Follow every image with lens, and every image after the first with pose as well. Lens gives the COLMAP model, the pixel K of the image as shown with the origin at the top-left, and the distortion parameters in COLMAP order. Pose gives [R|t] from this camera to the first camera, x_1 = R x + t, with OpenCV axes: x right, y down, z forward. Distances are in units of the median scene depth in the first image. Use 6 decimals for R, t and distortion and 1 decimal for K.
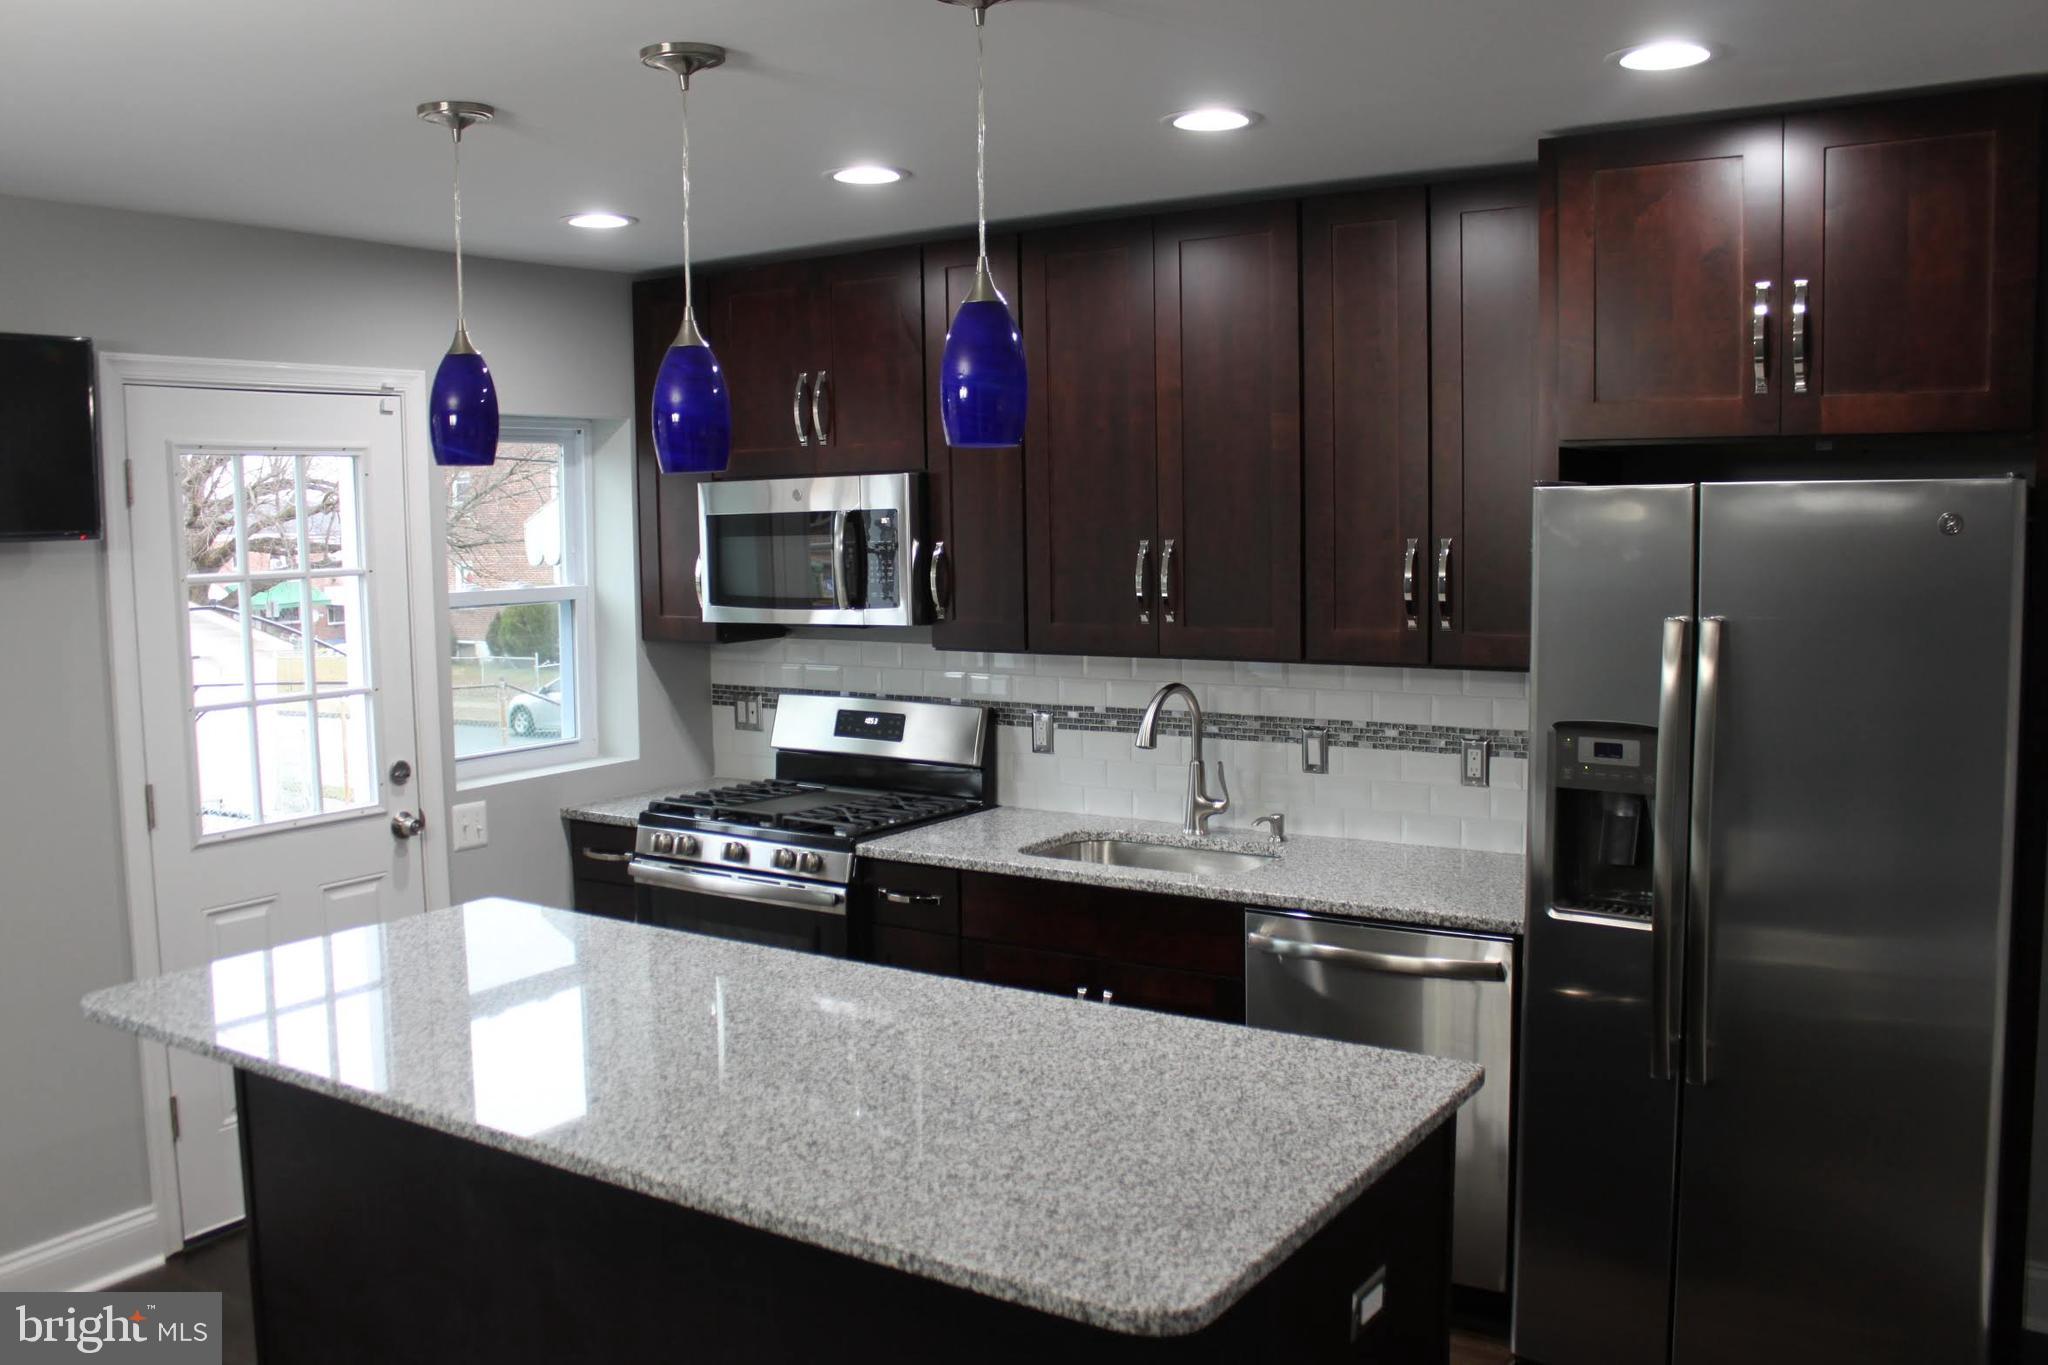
lens RADIAL K [[1727.3, 0, 1032.0], [0, 1727.3, 675.0], [0, 0, 1]] dist [-0.161454, 0.135238]
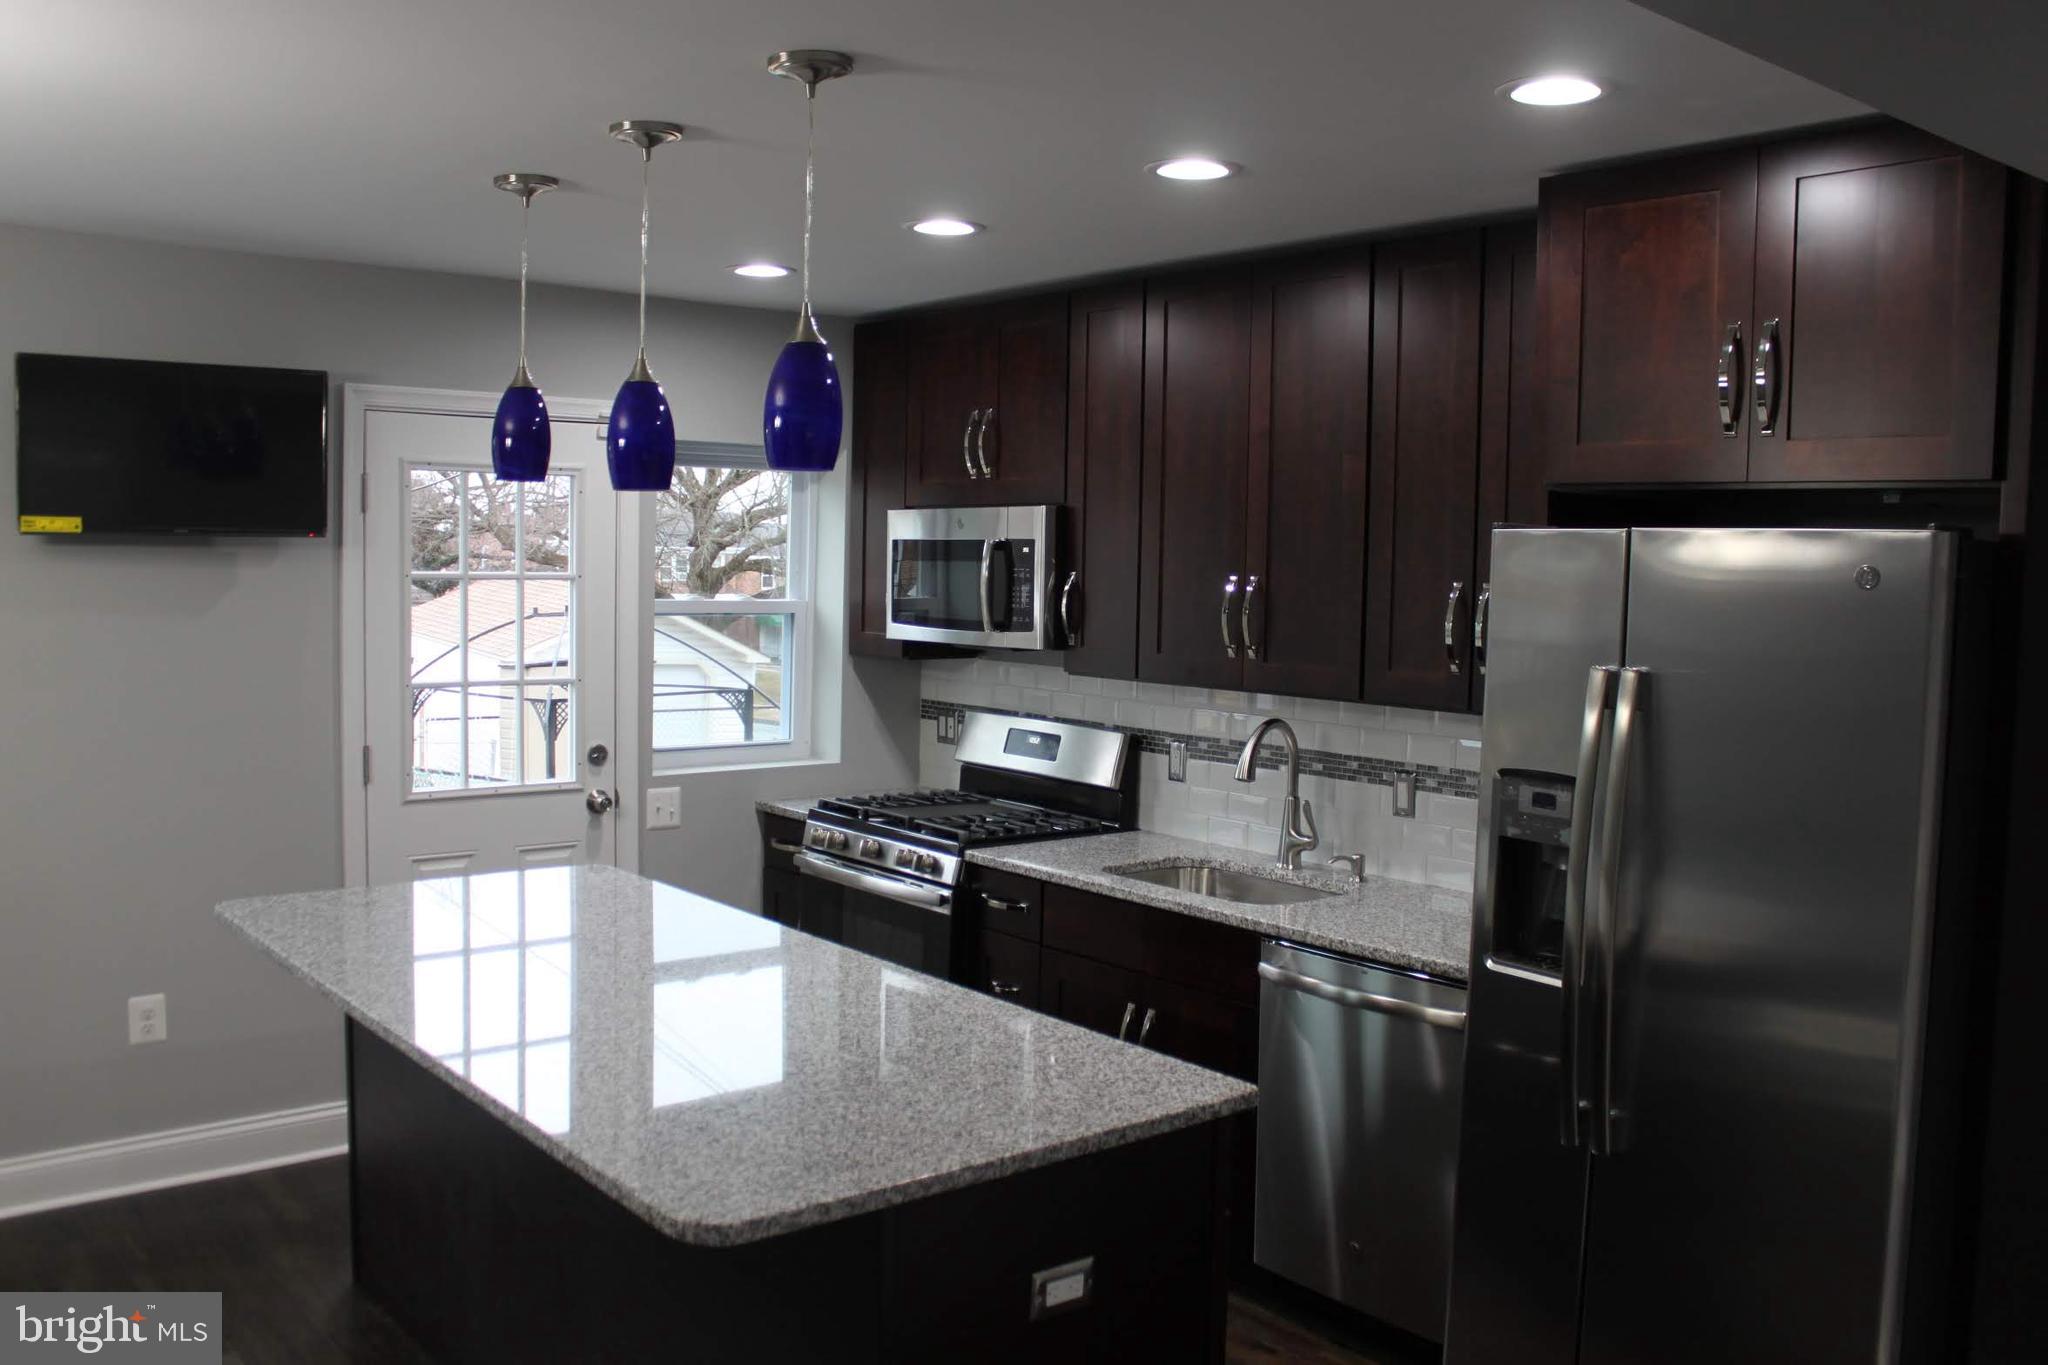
lens RADIAL K [[1727.3, 0, 1042.4], [0, 1727.3, 668.9], [0, 0, 1]] dist [-0.161454, 0.135238]
pose [[0.956516, 0.054439, -0.286554, 0.245772], [-0.063180, 0.997774, -0.021339, 0.005954], [0.284755, 0.038516, 0.957826, -0.014977]]
